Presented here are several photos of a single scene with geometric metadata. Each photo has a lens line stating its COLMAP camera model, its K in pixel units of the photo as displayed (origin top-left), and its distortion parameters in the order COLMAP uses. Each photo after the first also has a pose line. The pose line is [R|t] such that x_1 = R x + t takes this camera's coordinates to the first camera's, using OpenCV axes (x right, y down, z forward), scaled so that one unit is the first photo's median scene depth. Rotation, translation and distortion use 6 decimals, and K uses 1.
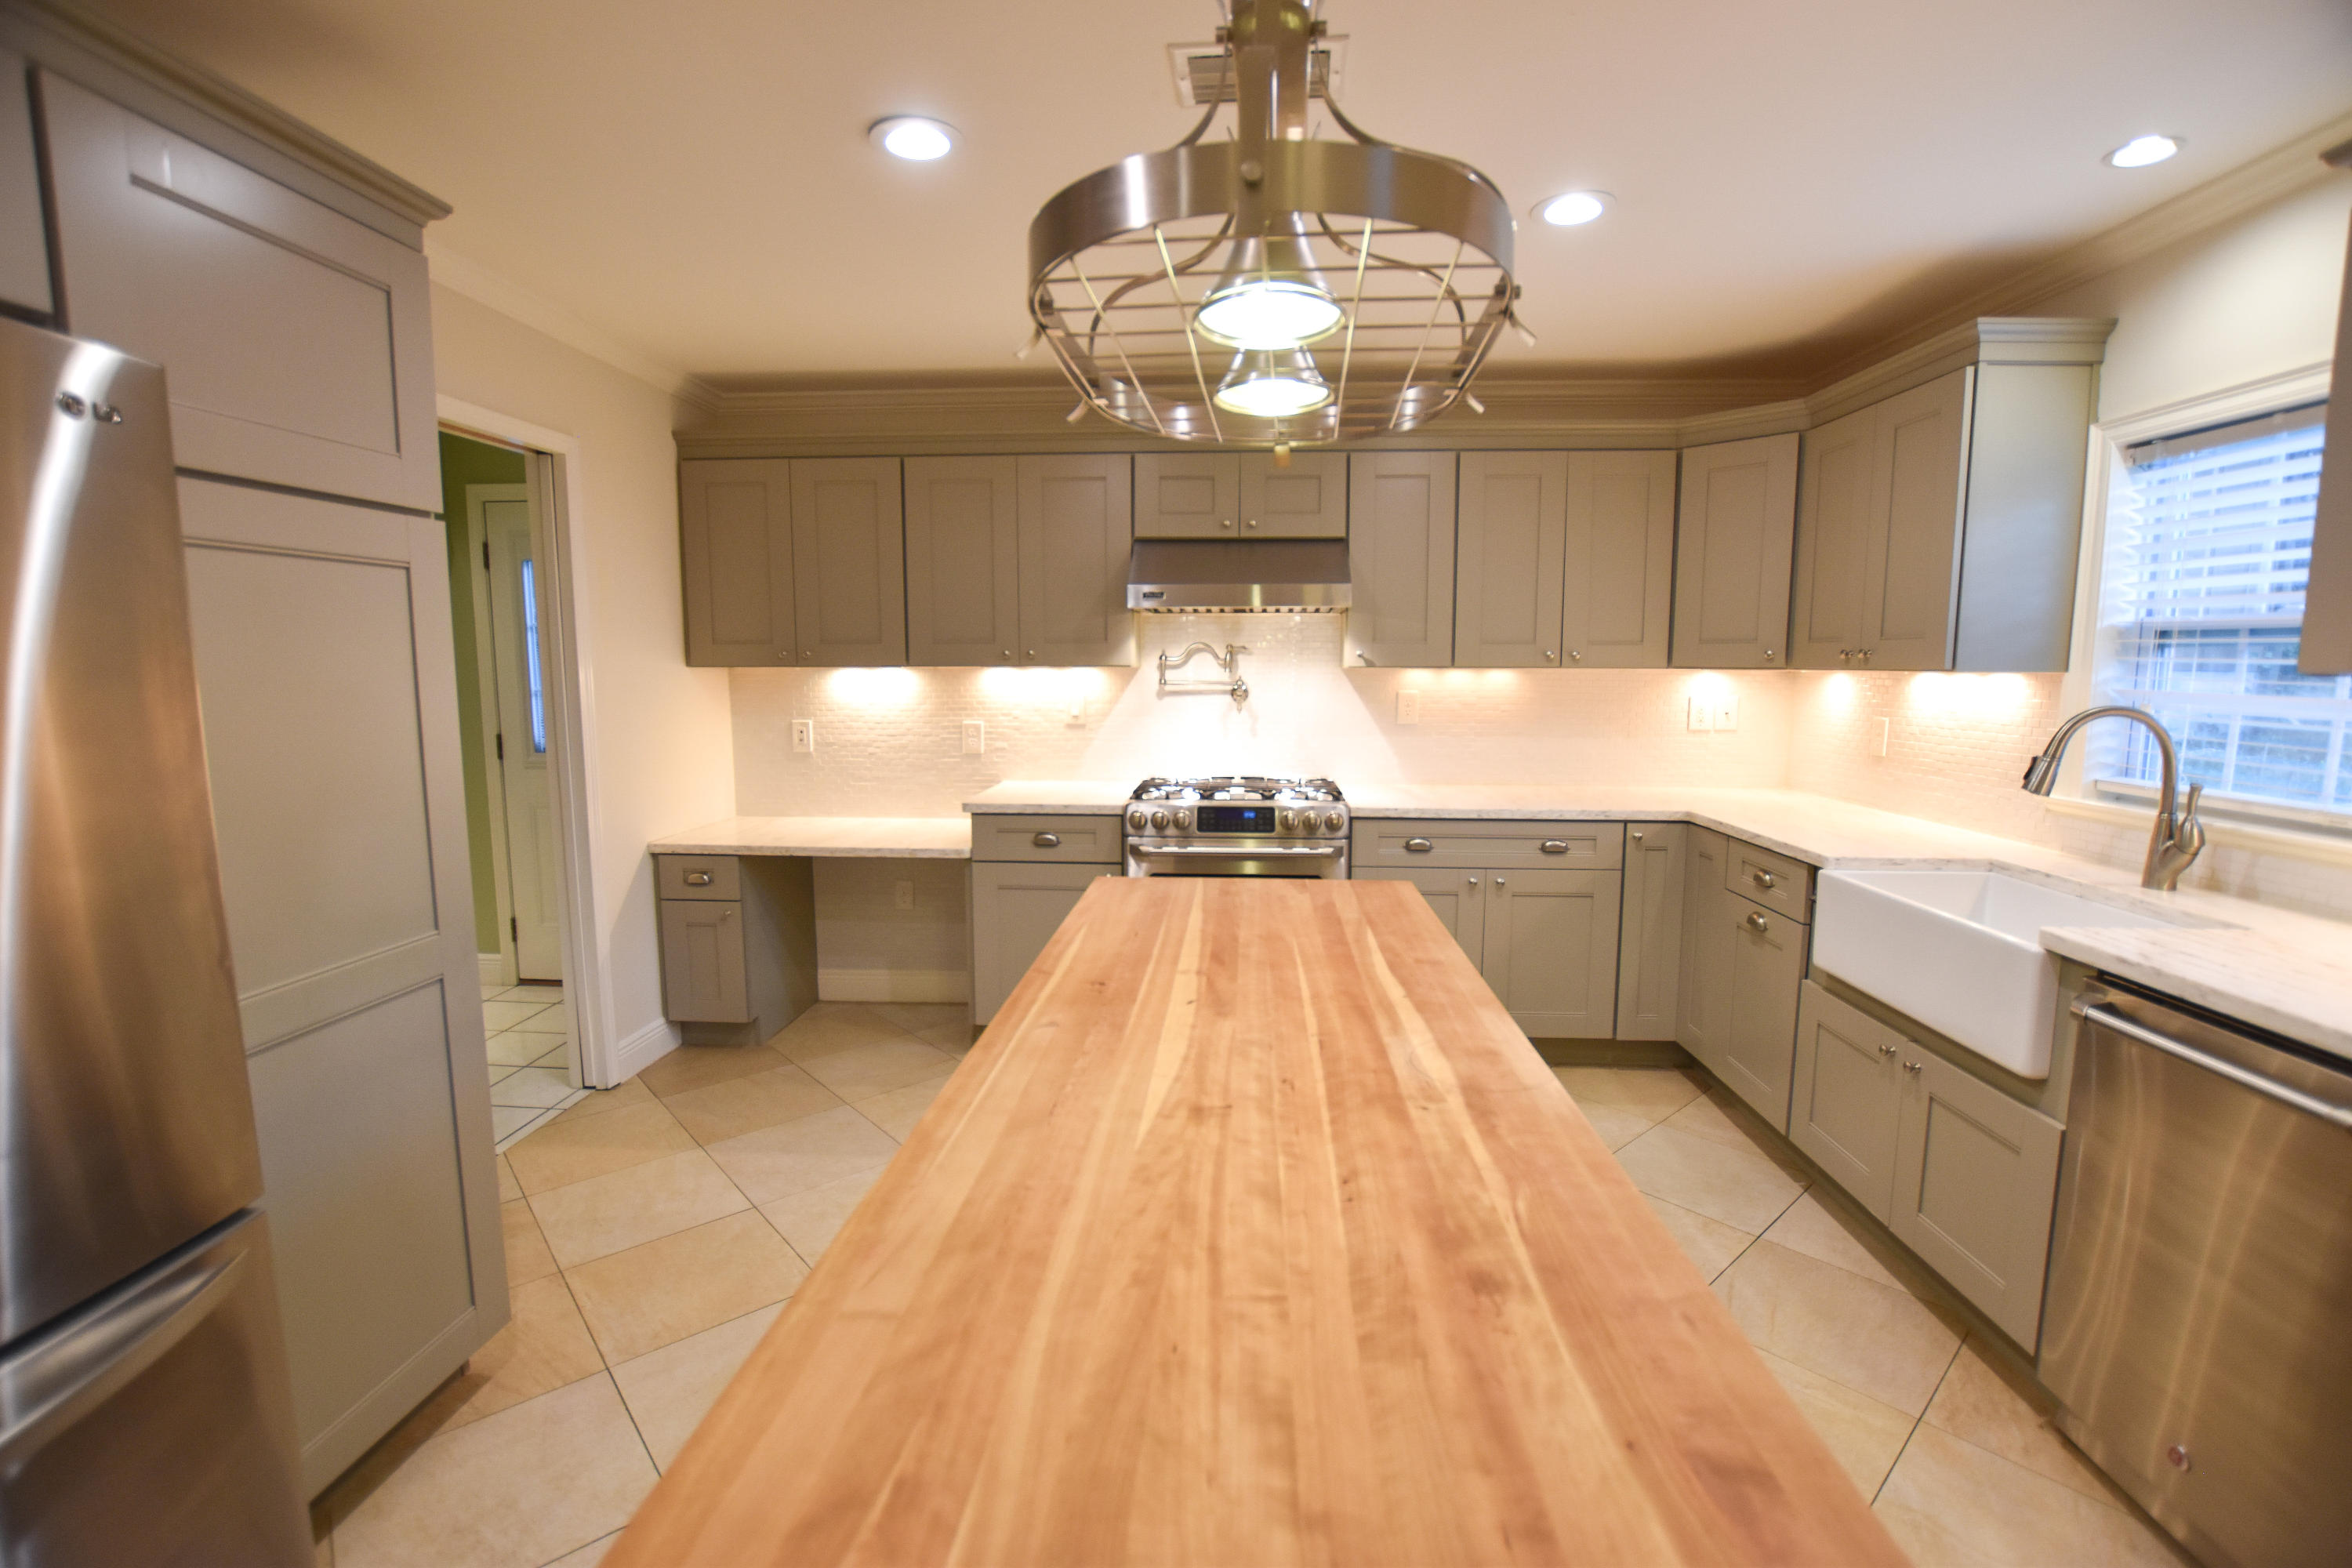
lens RADIAL K [[1045.3, 0, 1176.0], [0, 1045.3, 784.0], [0, 0, 1]] dist [-0.026431, 0.000183]
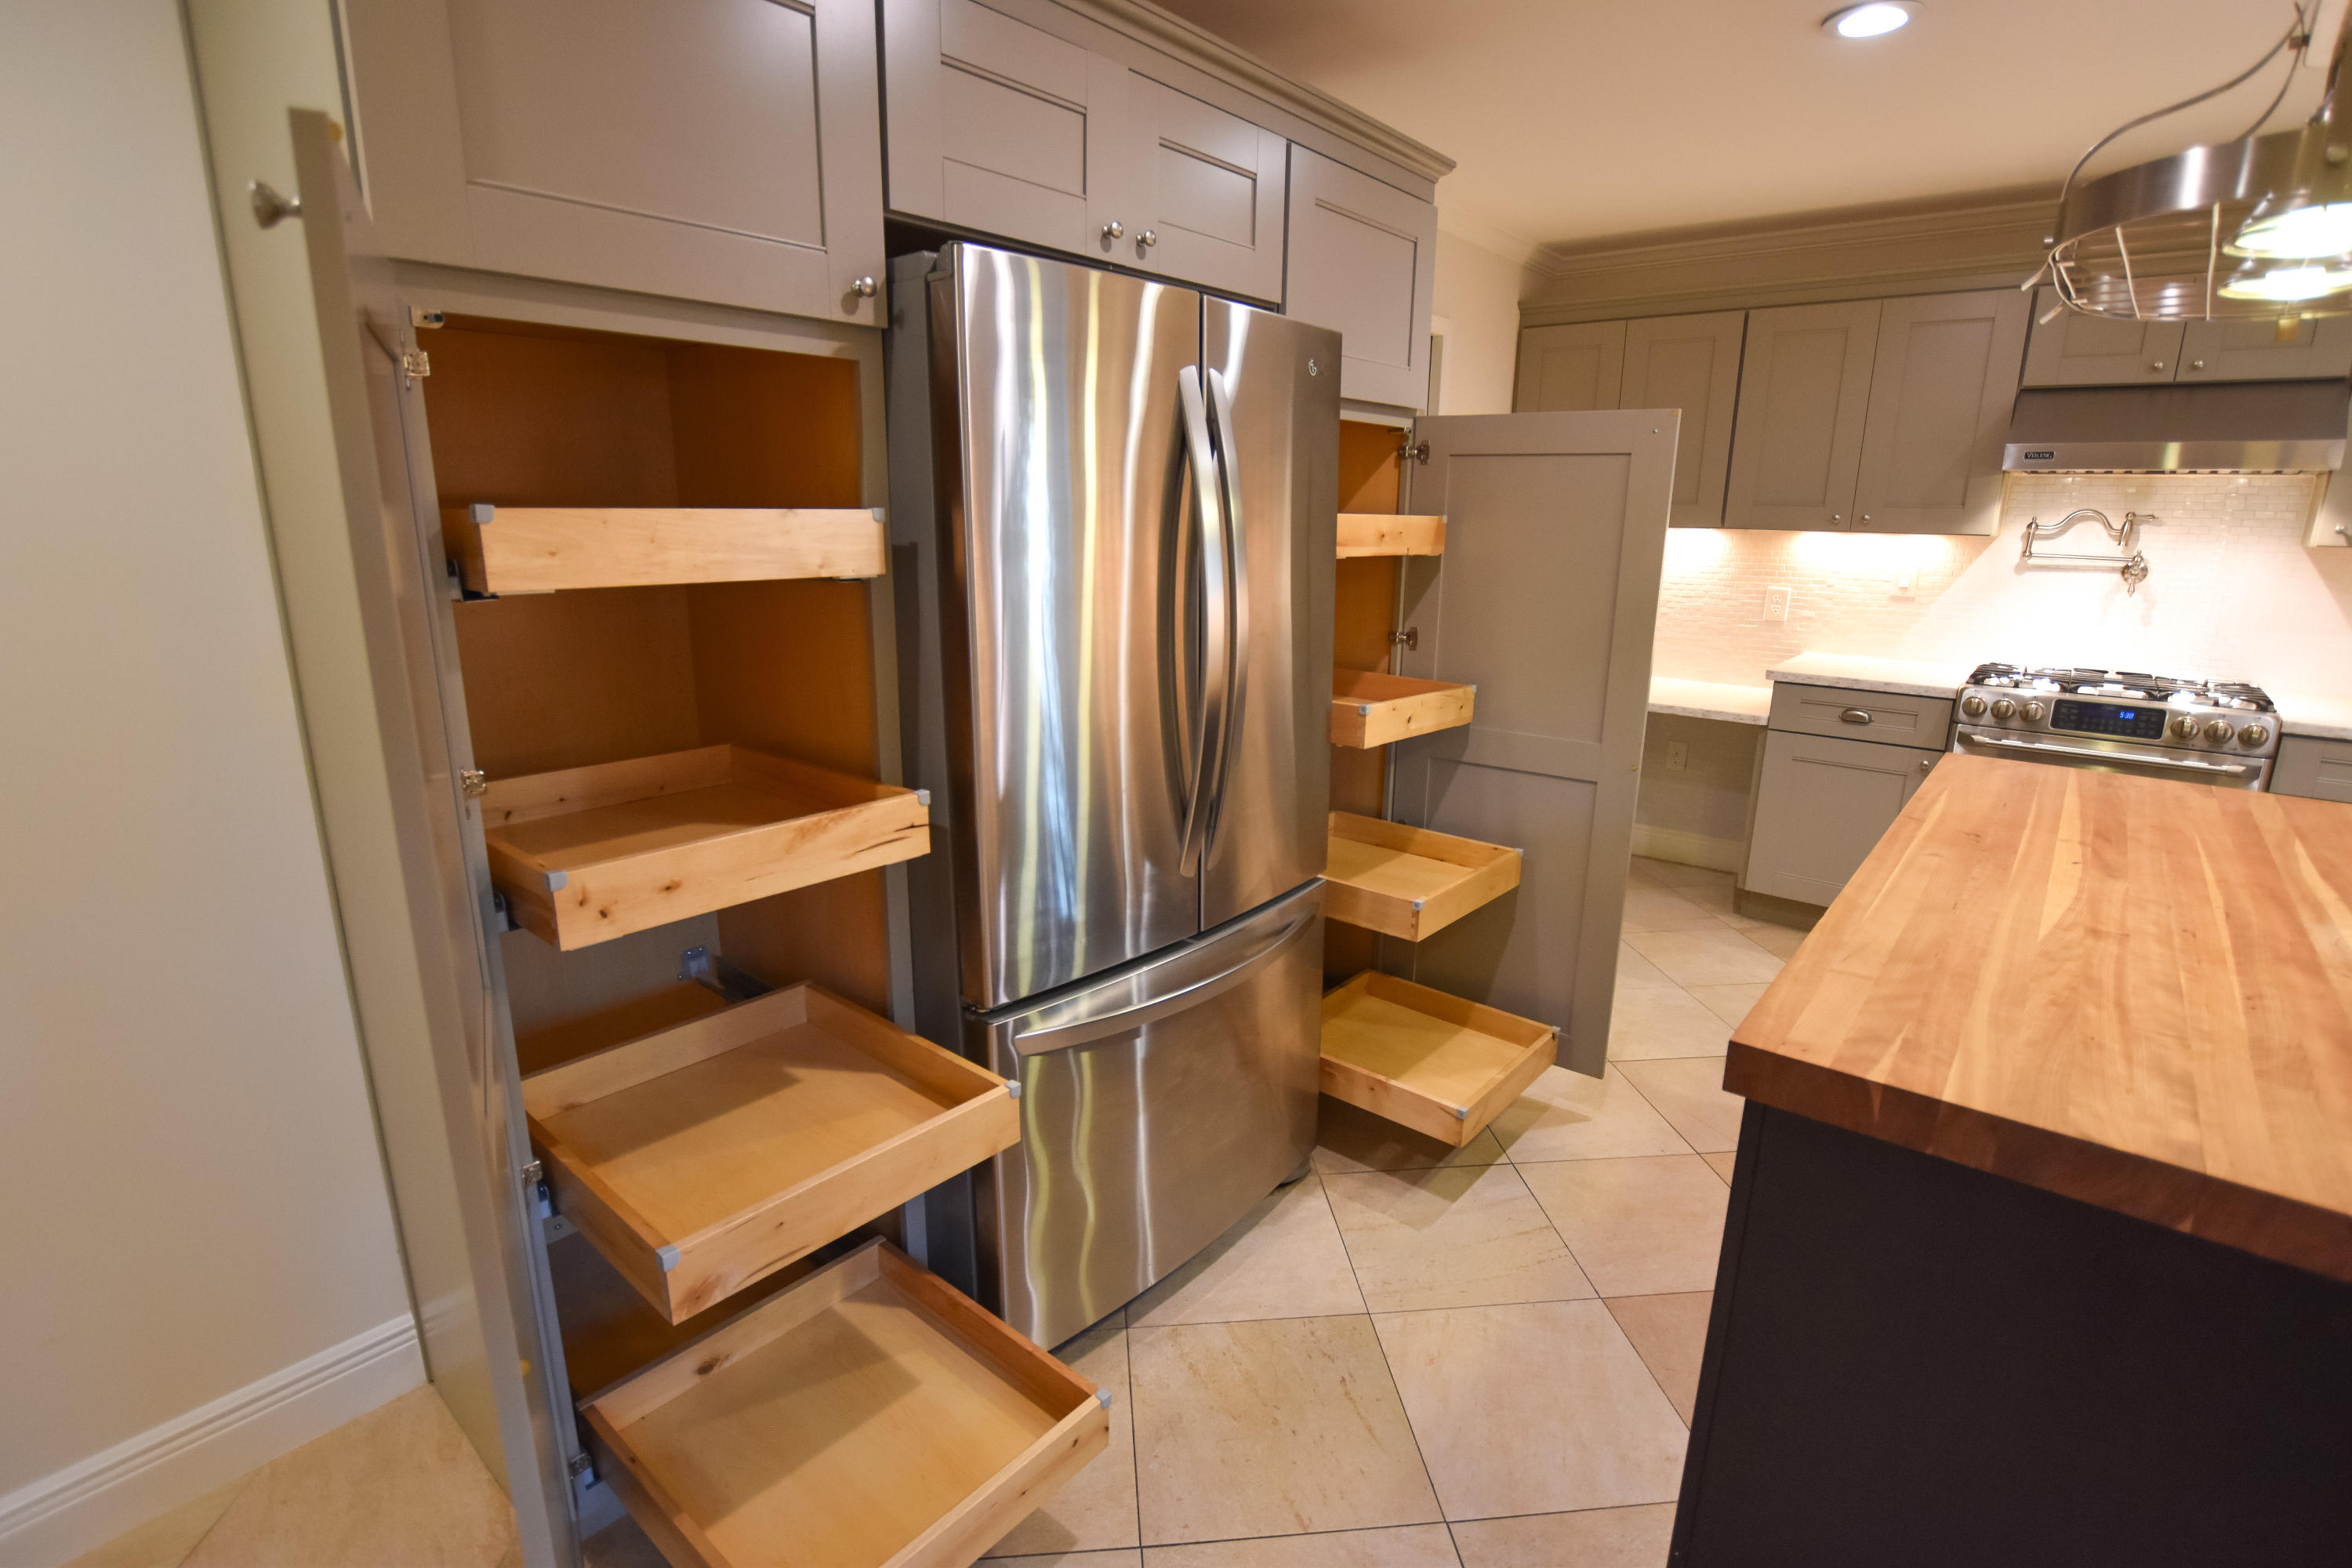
lens RADIAL K [[1123.6, 0, 1176.0], [0, 1123.6, 784.0], [0, 0, 1]] dist [-0.027424, 0.001141]
pose [[0.811839, 0.150059, -0.564270, -0.047515], [-0.078590, 0.985700, 0.149061, 0.011746], [0.578569, -0.076667, 0.812022, -0.206312]]
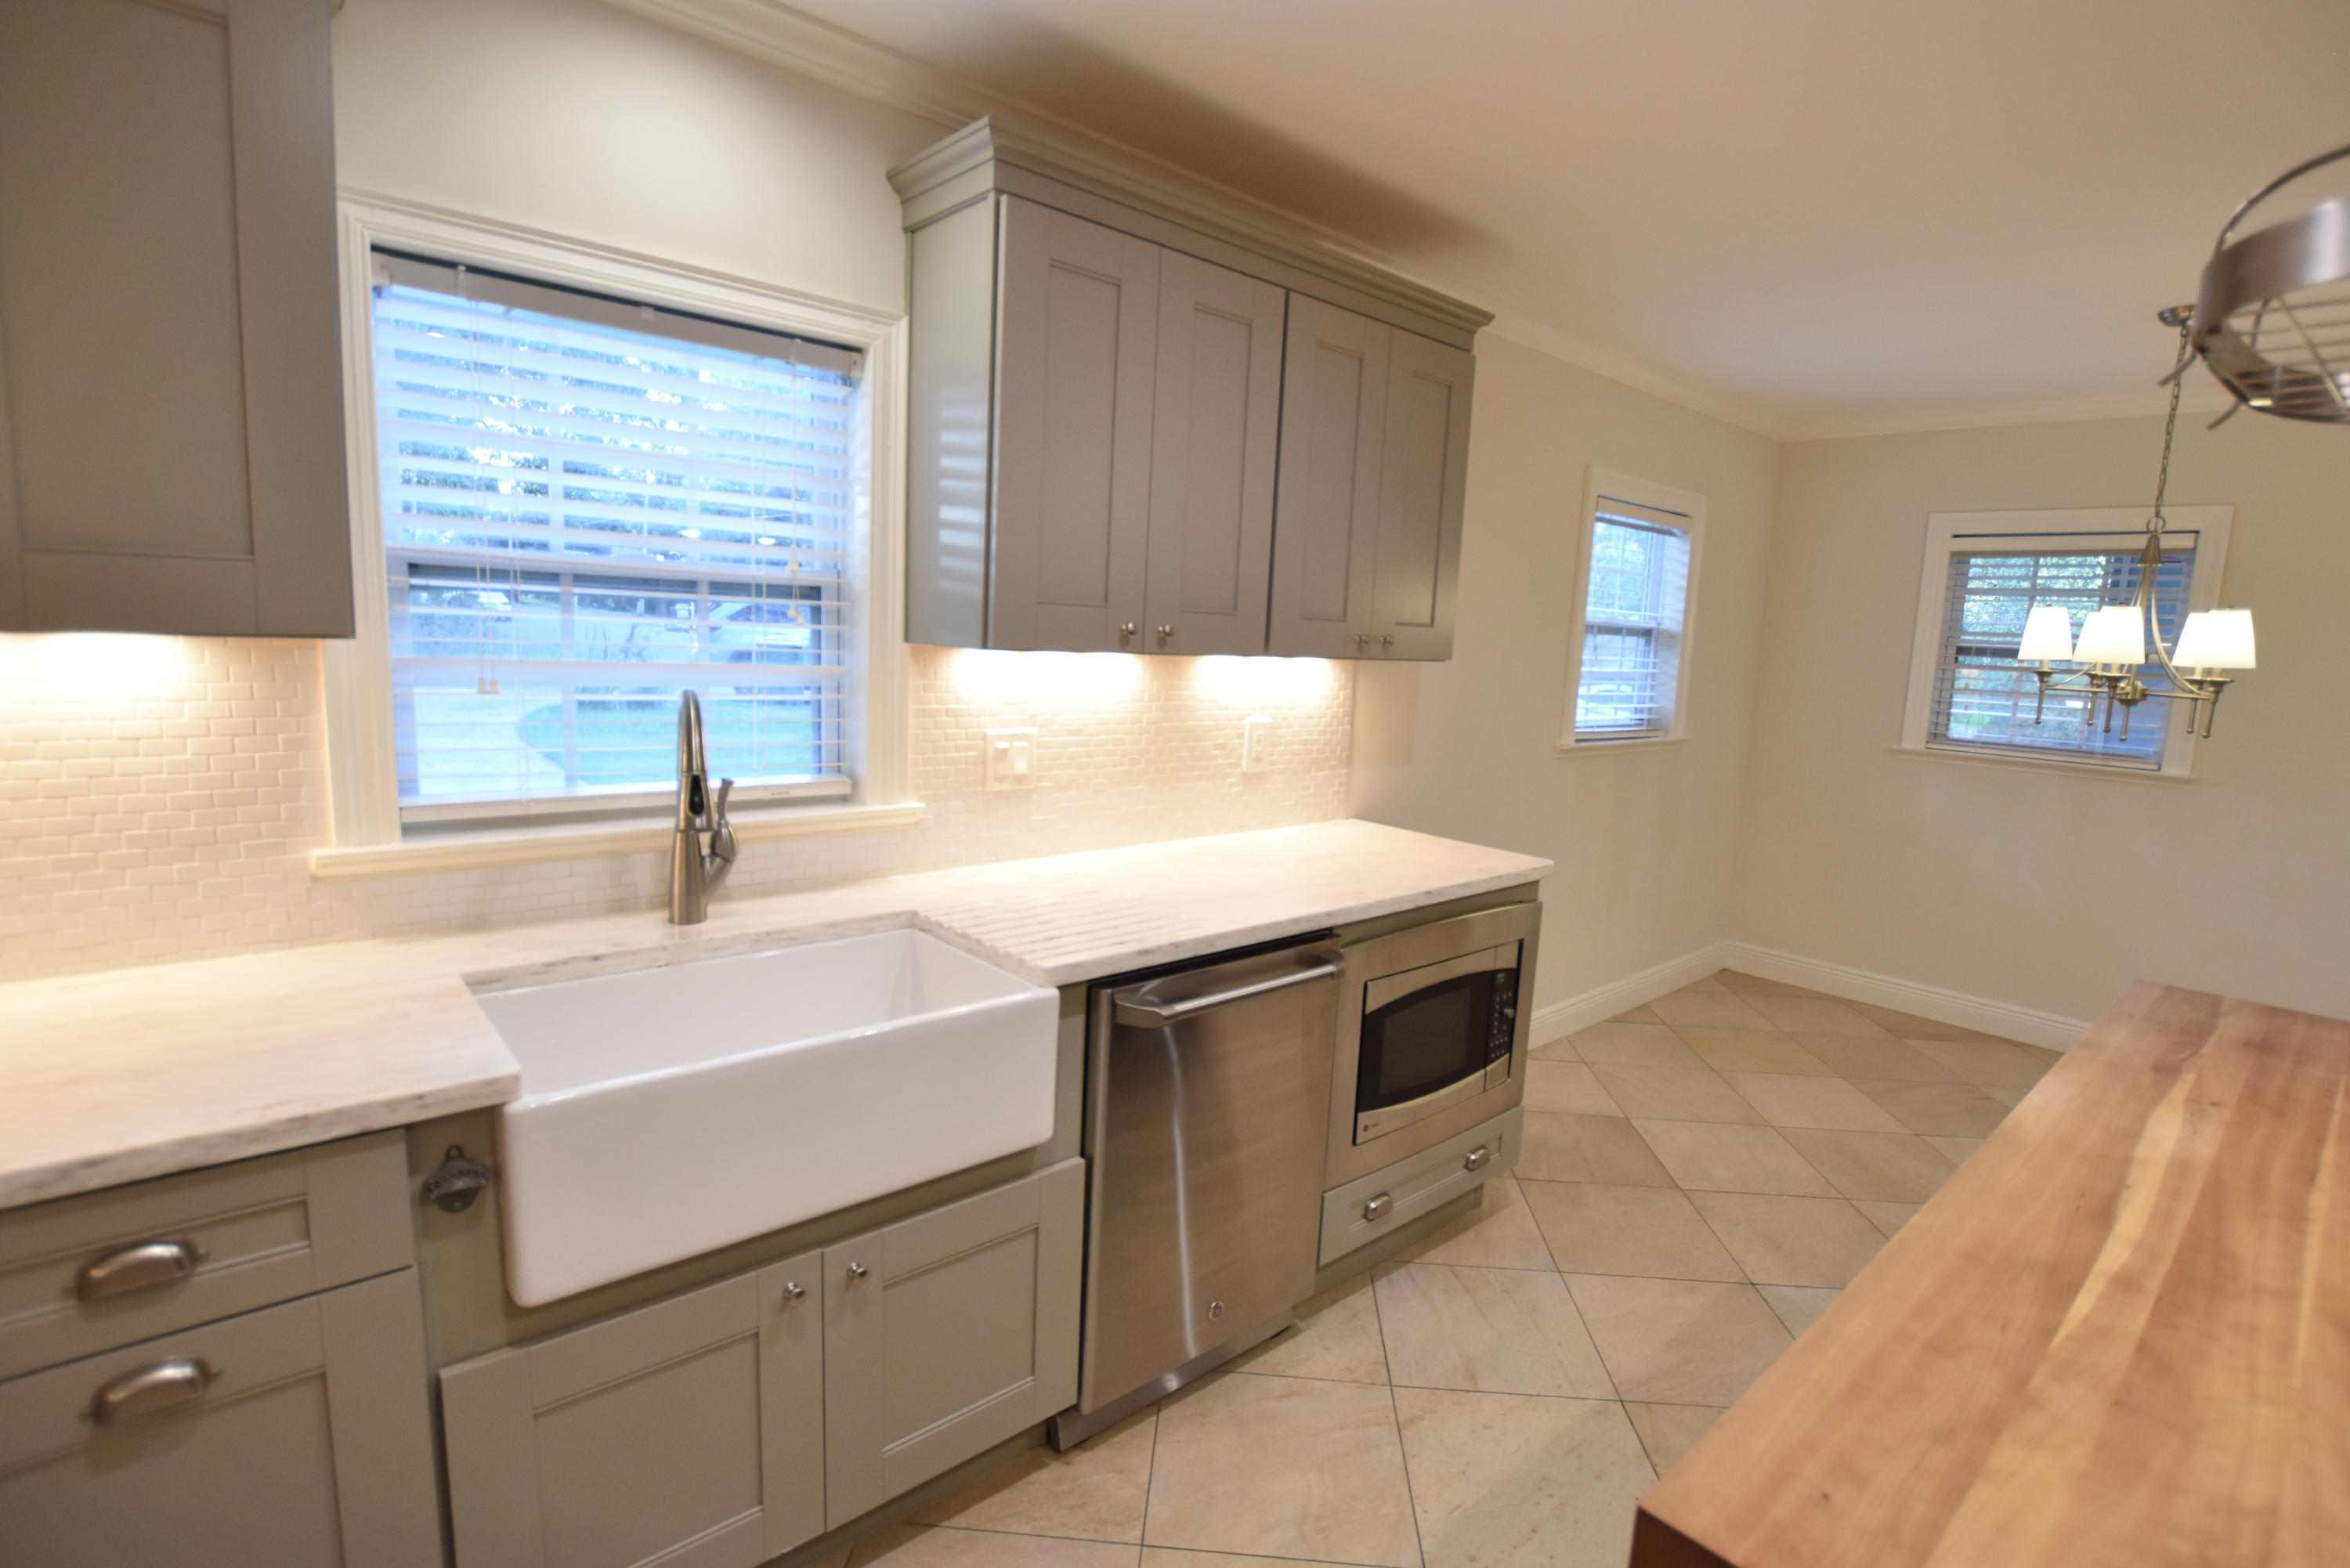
lens RADIAL K [[1050.3, 0, 1175.0], [0, 1050.3, 784.0], [0, 0, 1]] dist [-0.039044, -0.000048]
pose [[-0.717405, -0.125226, 0.685309, 0.114161], [0.038883, 0.974981, 0.218862, -0.098890], [-0.695570, 0.183659, -0.694587, 0.818821]]
